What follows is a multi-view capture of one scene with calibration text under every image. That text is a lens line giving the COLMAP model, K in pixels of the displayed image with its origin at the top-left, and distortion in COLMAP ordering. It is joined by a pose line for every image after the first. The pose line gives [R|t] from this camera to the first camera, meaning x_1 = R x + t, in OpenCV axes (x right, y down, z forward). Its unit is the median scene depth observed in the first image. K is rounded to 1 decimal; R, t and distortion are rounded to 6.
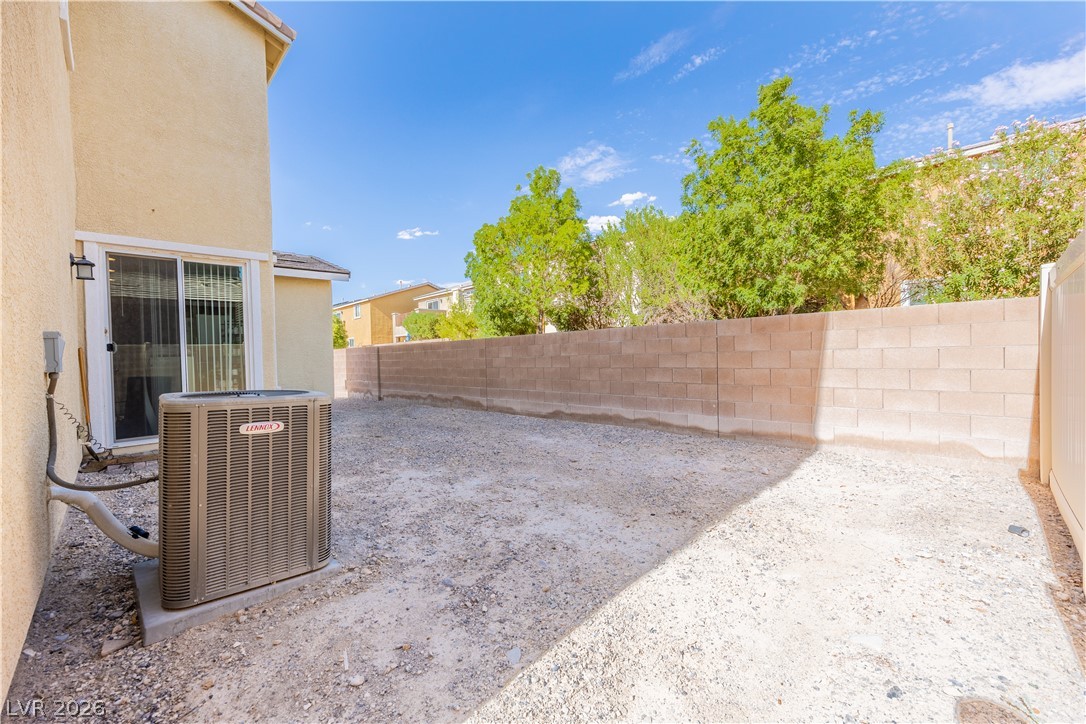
lens RADIAL K [[430.0, 0, 545.5], [0, 430.0, 365.4], [0, 0, 1]] dist [-0.035940, -0.000057]
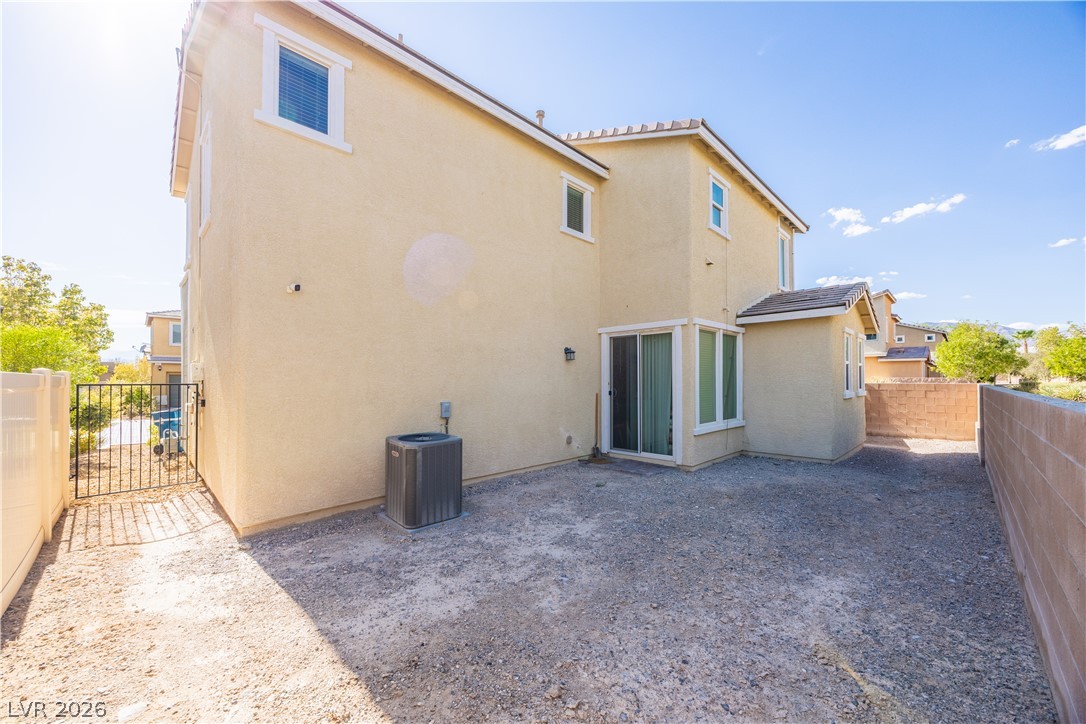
lens RADIAL K [[412.1, 0, 543.0], [0, 412.1, 362.0], [0, 0, 1]] dist [-0.002528, -0.000040]
pose [[-0.009506, -0.017757, -0.999797, 0.618822], [-0.018502, 0.999674, -0.017579, -0.128360], [0.999784, 0.018332, -0.009832, 0.693888]]
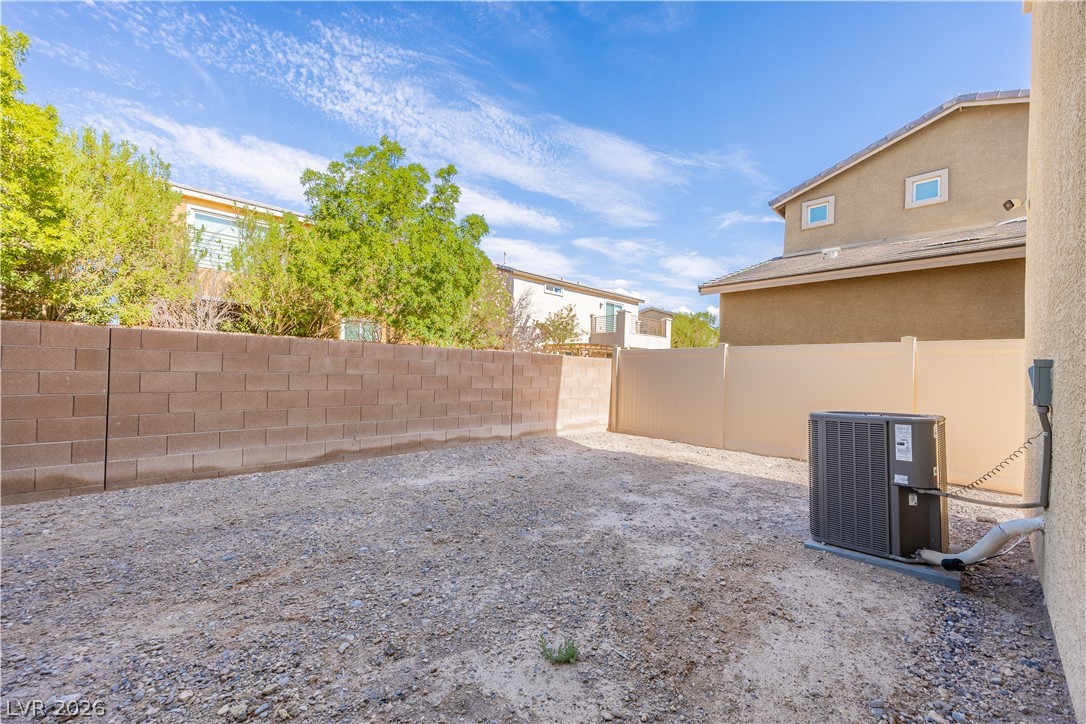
lens RADIAL K [[421.6, 0, 540.4], [0, 421.6, 372.9], [0, 0, 1]] dist [-0.001085, 0.000042]
pose [[0.042152, 0.022027, 0.998868, -0.893238], [-0.004649, 0.999750, -0.021850, -0.012709], [-0.999100, -0.003723, 0.042244, 0.855868]]
